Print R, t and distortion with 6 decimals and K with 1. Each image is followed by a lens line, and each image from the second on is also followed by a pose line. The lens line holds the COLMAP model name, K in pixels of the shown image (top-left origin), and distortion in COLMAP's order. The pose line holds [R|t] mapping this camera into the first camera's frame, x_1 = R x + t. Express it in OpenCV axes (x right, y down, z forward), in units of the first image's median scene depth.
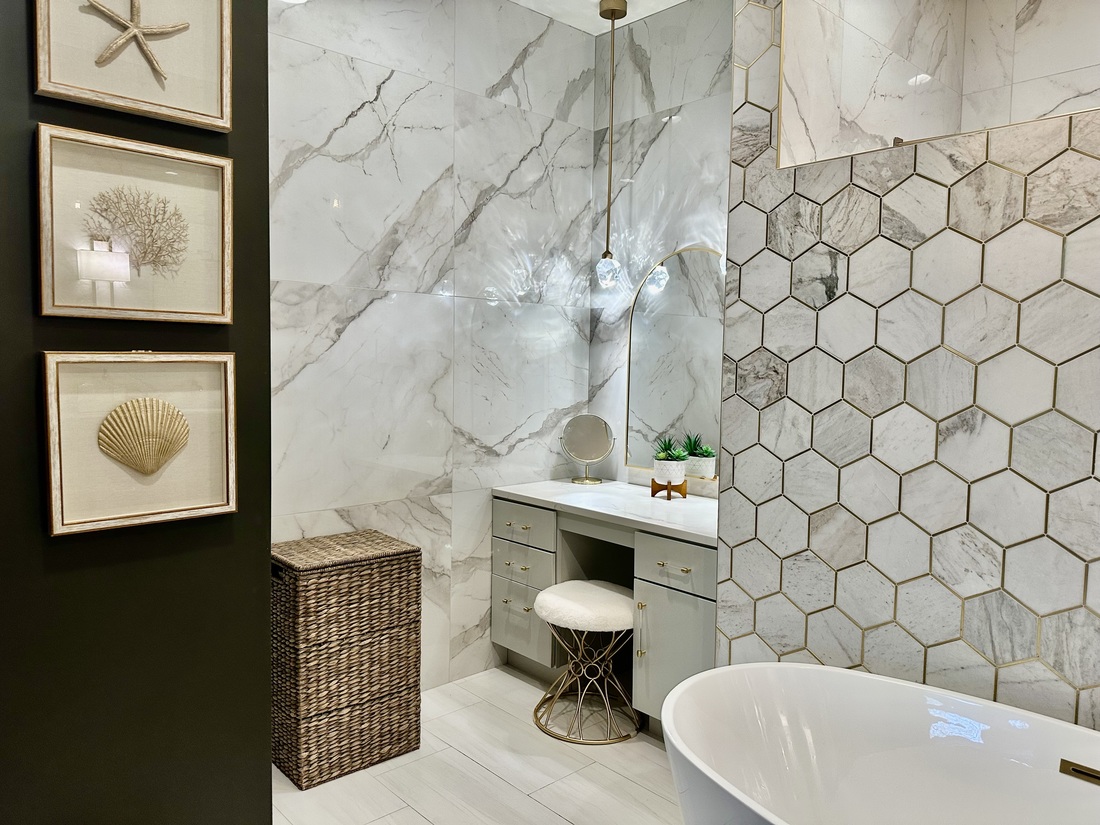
lens RADIAL K [[771.2, 0, 549.5], [0, 771.2, 409.6], [0, 0, 1]] dist [0.132461, -0.206922]
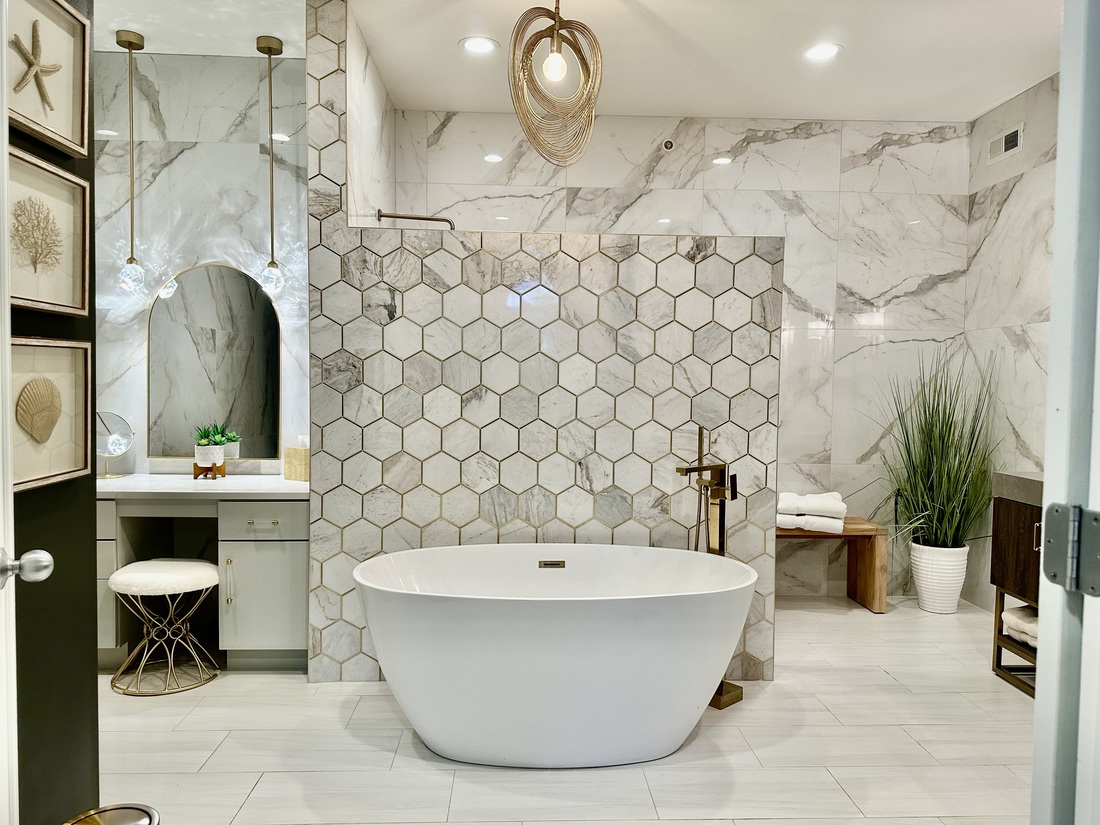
lens RADIAL K [[771.2, 0, 549.5], [0, 771.2, 409.6], [0, 0, 1]] dist [0.132461, -0.206922]
pose [[0.639532, -0.035741, 0.767933, -0.605319], [0.047208, 0.998859, 0.007175, 0.039149], [-0.767314, 0.031664, 0.640490, -0.206790]]
